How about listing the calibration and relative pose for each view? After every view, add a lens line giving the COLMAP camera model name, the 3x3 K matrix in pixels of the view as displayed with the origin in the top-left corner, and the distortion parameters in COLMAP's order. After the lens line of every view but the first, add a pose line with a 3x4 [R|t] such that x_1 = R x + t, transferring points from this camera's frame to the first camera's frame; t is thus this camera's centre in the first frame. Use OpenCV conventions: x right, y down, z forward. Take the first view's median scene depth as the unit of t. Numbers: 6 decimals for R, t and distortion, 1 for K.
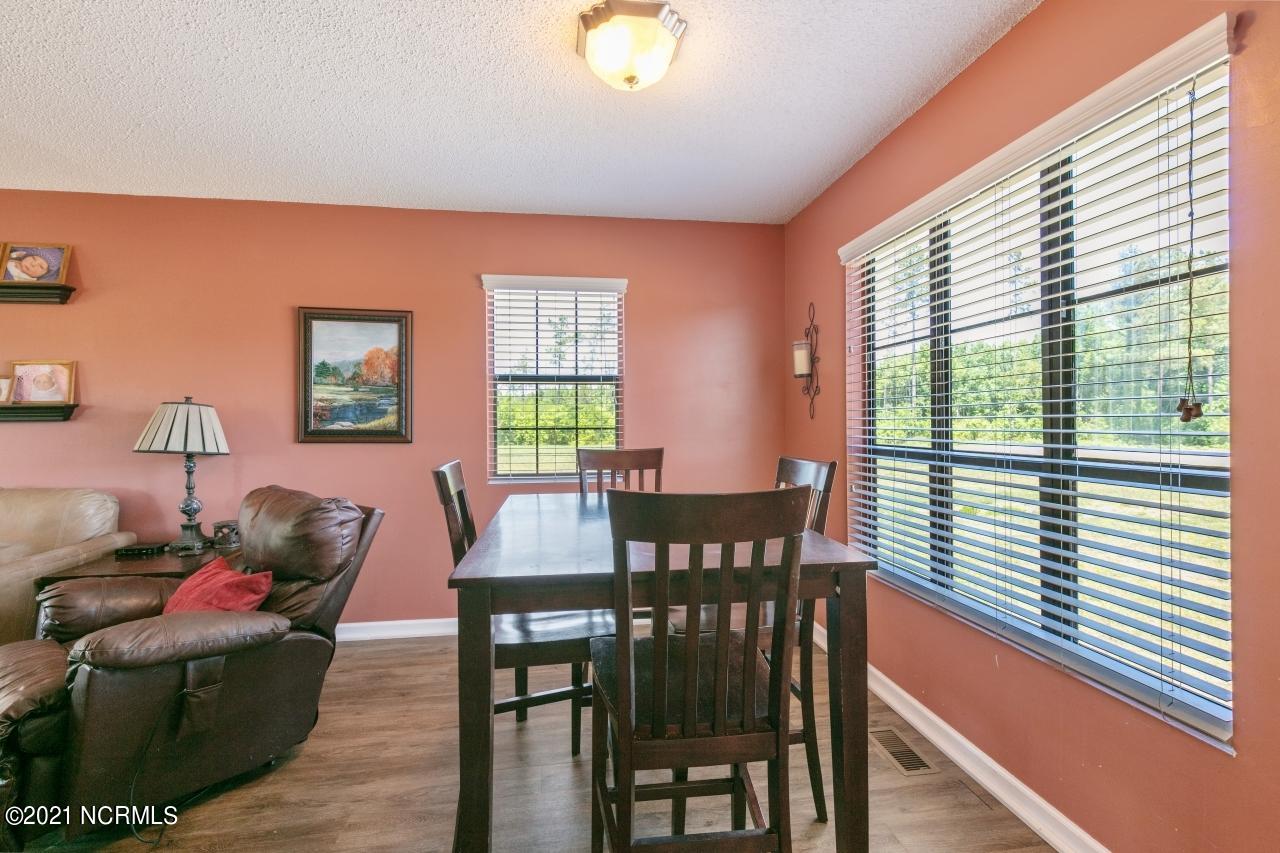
lens RADIAL K [[553.3, 0, 636.5], [0, 553.3, 421.2], [0, 0, 1]] dist [0.000447, 0.000160]
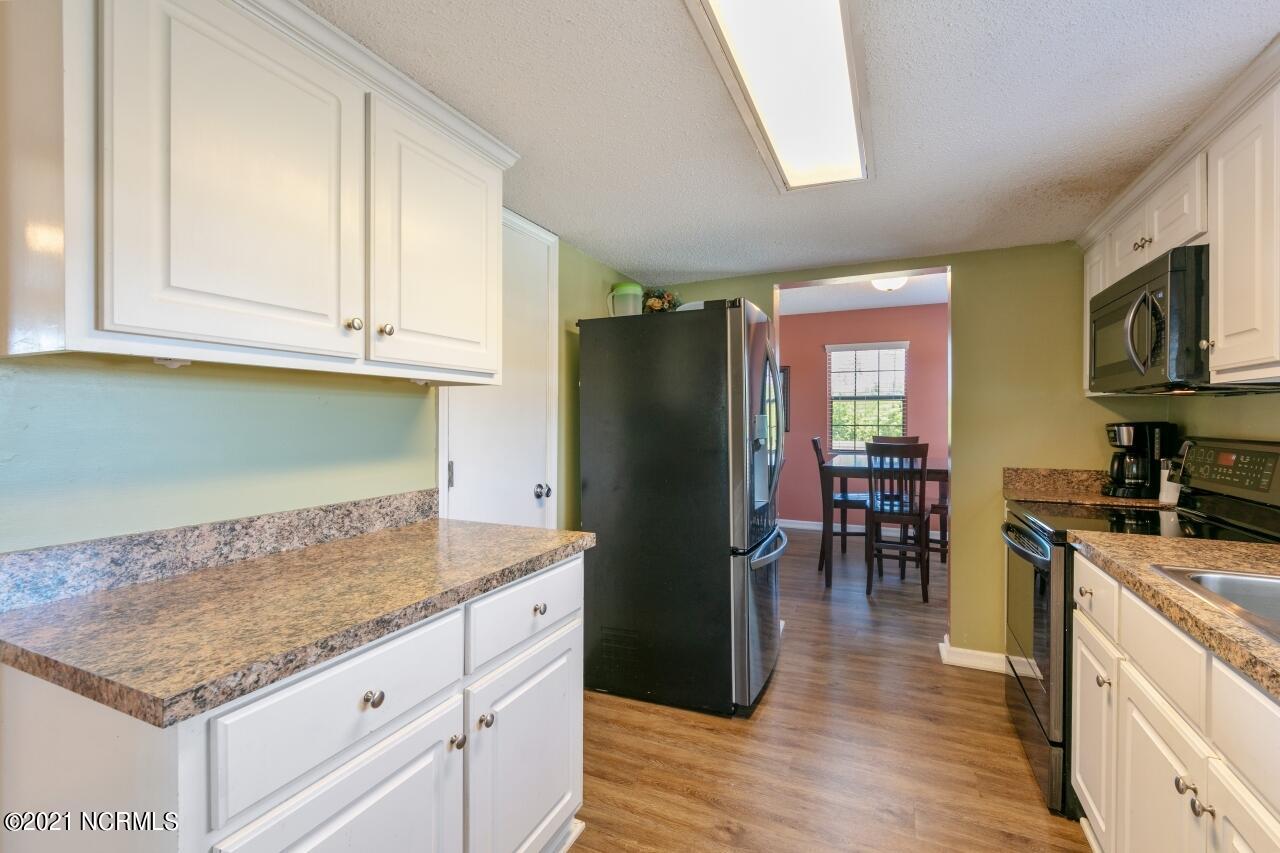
lens RADIAL K [[558.0, 0, 646.7], [0, 558.0, 414.8], [0, 0, 1]] dist [0.000565, 0.000226]
pose [[0.846574, 0.002855, -0.532264, 0.688455], [-0.002765, 0.999996, 0.000964, -0.067204], [0.532265, 0.000655, 0.846578, -2.924427]]
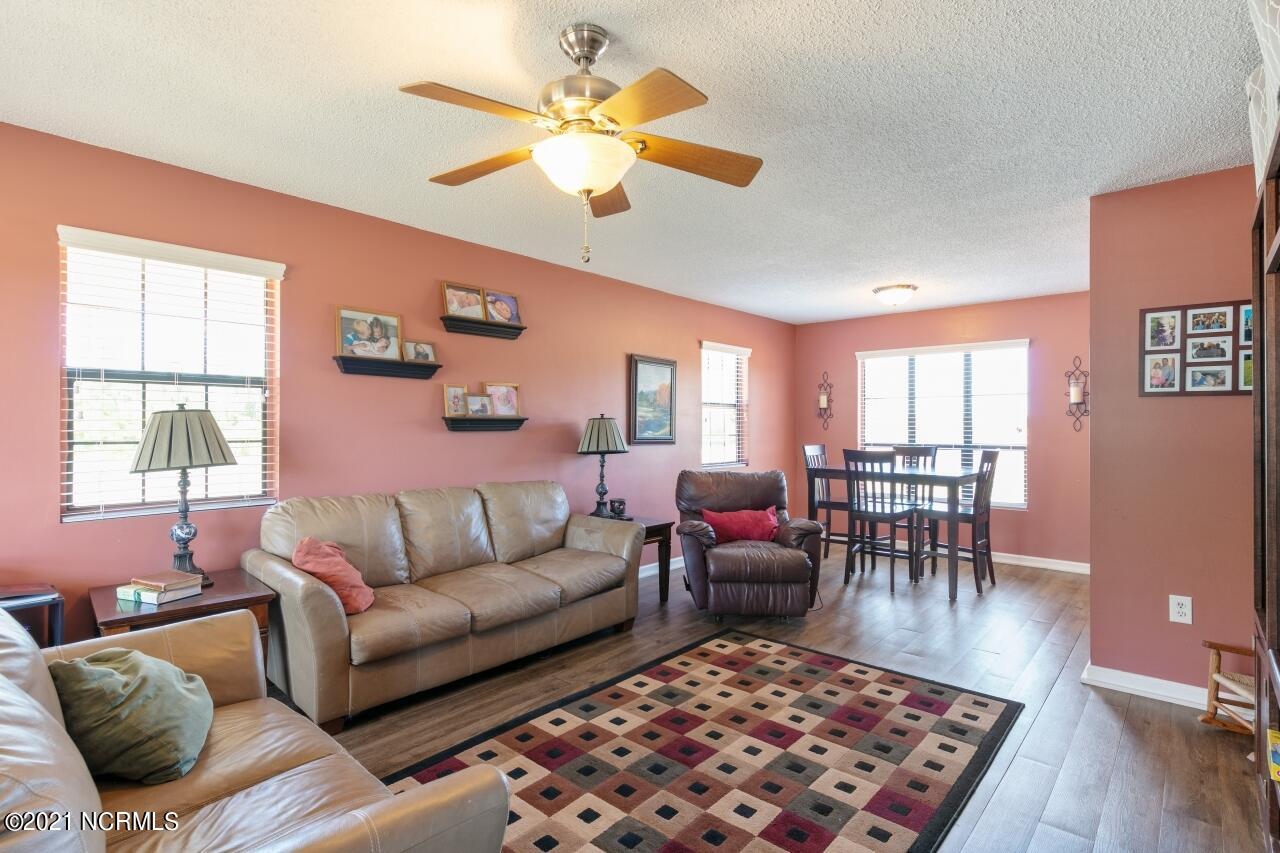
lens RADIAL K [[606.8, 0, 609.8], [0, 606.8, 426.0], [0, 0, 1]] dist [-0.020959, 0.000180]
pose [[0.784518, 0.006291, 0.620074, -0.582039], [0.000906, 0.999936, -0.011292, 0.002007], [-0.620106, 0.009420, 0.784462, -0.083816]]
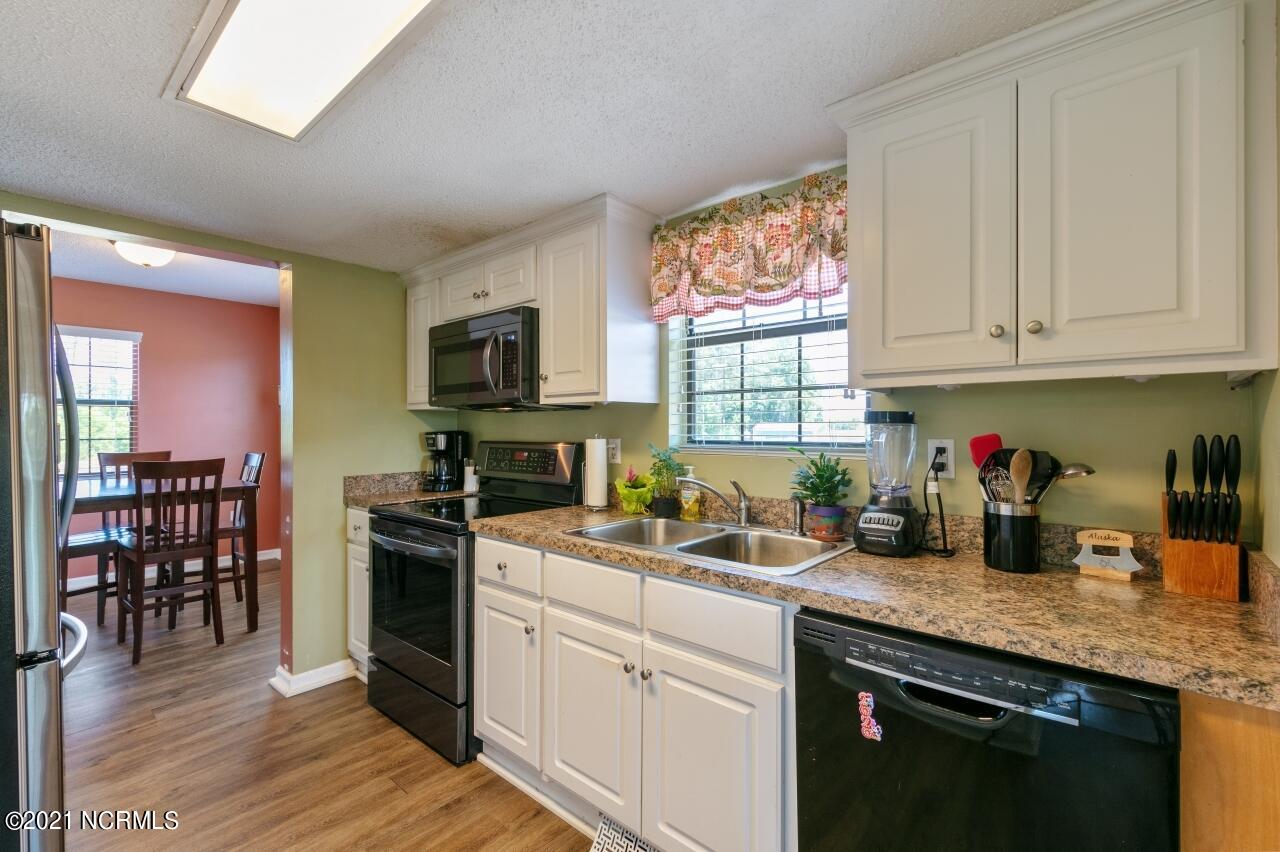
lens RADIAL K [[553.3, 0, 636.5], [0, 553.3, 420.7], [0, 0, 1]] dist [0.000447, 0.000160]
pose [[0.754587, 0.011746, 0.656095, 0.030455], [-0.004180, 0.999906, -0.013094, -0.060689], [-0.656187, 0.007138, 0.754565, -2.740469]]
